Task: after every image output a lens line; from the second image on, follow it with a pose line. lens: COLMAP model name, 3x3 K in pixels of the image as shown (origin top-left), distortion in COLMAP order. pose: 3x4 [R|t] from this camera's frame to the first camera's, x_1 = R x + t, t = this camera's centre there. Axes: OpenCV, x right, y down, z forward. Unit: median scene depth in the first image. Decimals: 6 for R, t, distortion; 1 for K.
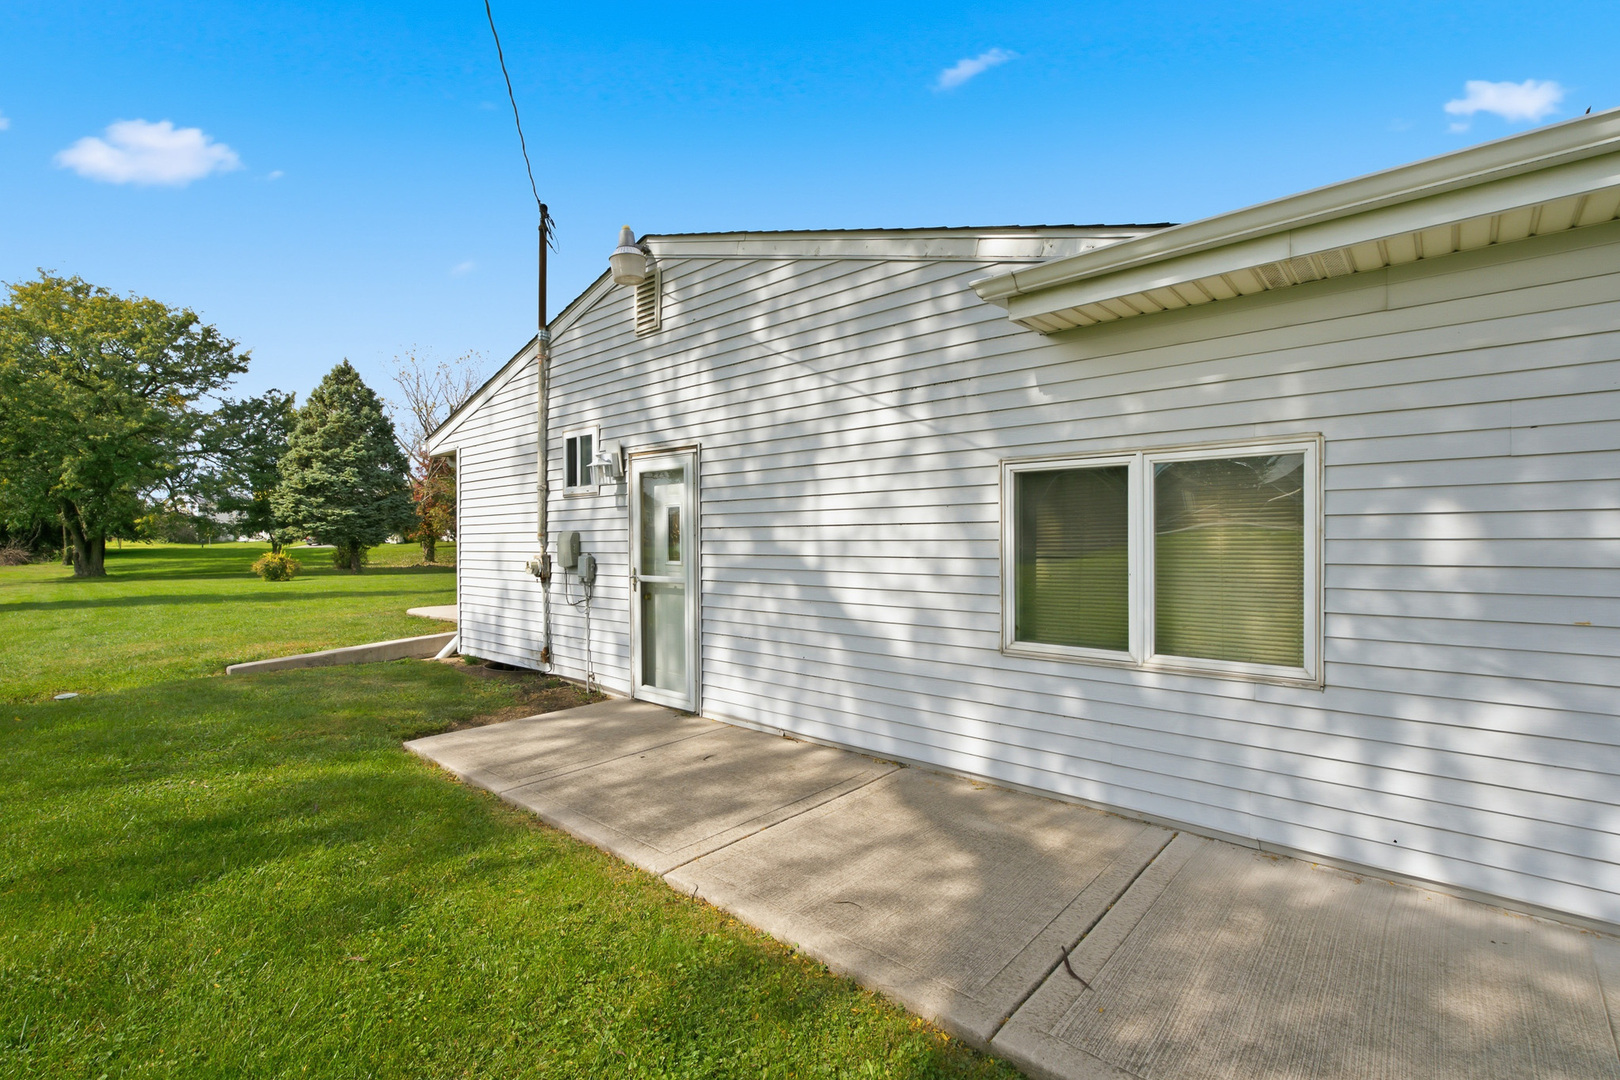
lens RADIAL K [[749.5, 0, 868.5], [0, 749.5, 553.9], [0, 0, 1]] dist [0.000737, 0.001027]
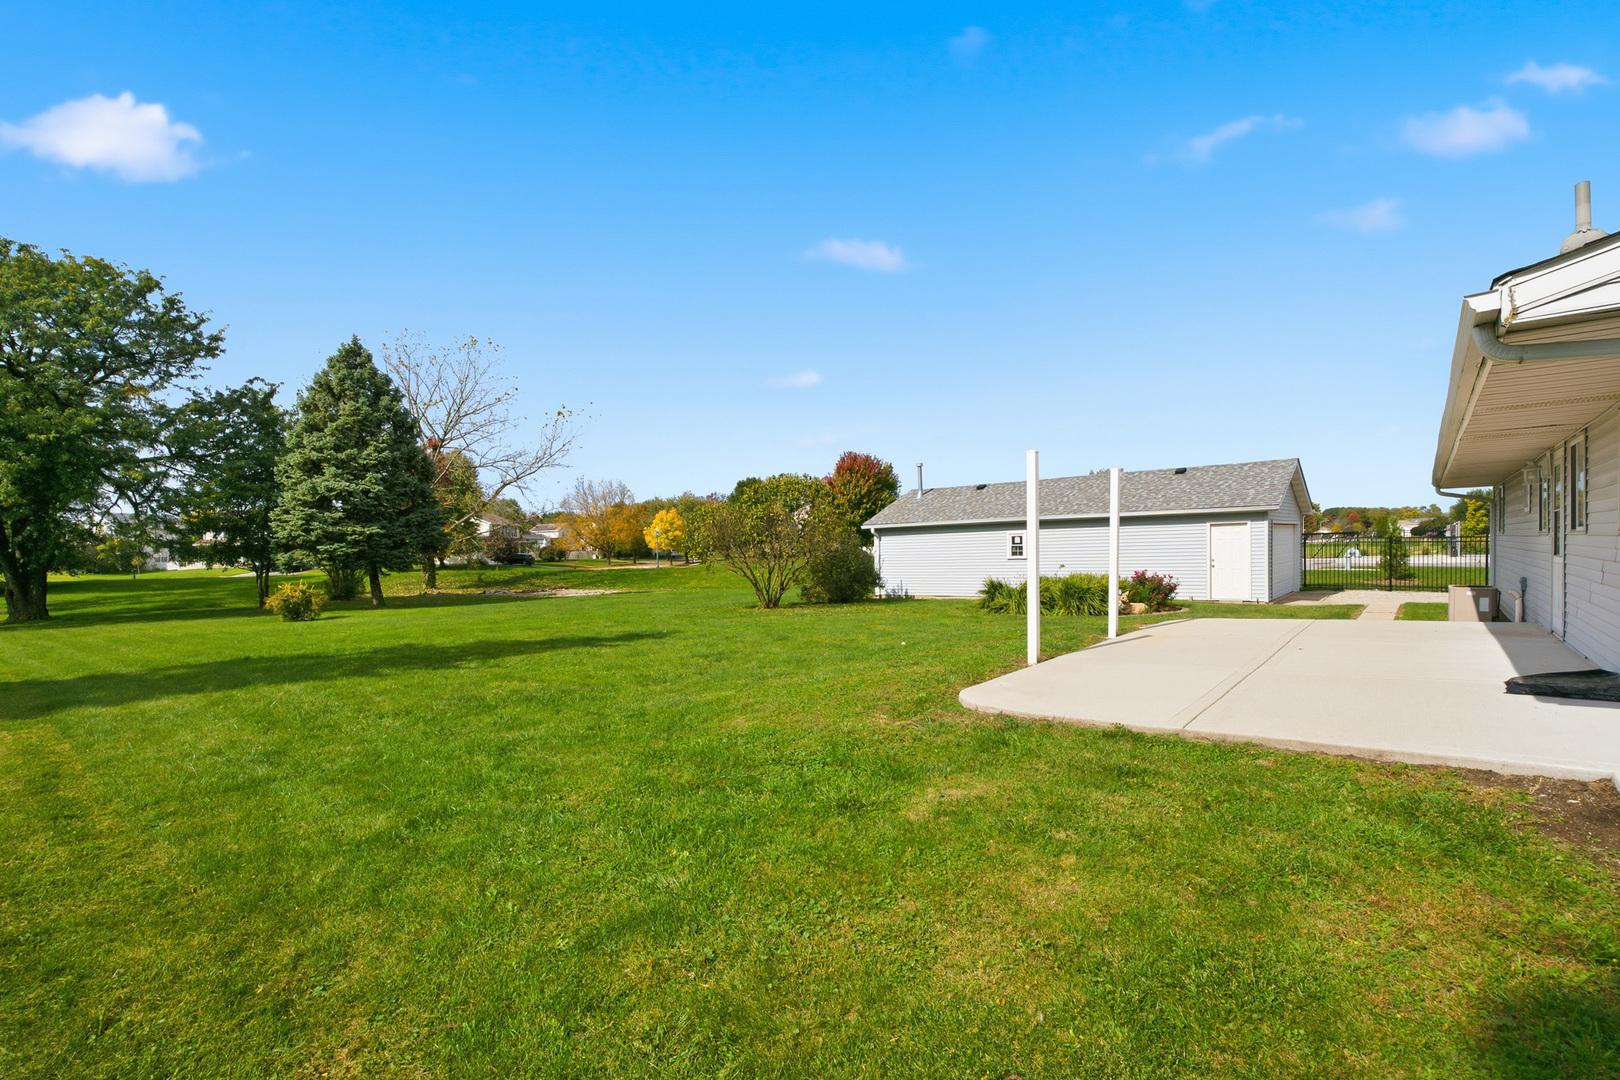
lens RADIAL K [[749.5, 0, 832.5], [0, 749.5, 586.9], [0, 0, 1]] dist [0.000737, 0.001027]
pose [[0.998423, -0.024416, 0.050552, -0.242128], [0.023057, 0.999361, 0.027301, -0.005794], [-0.051187, -0.026093, 0.998348, 0.178712]]
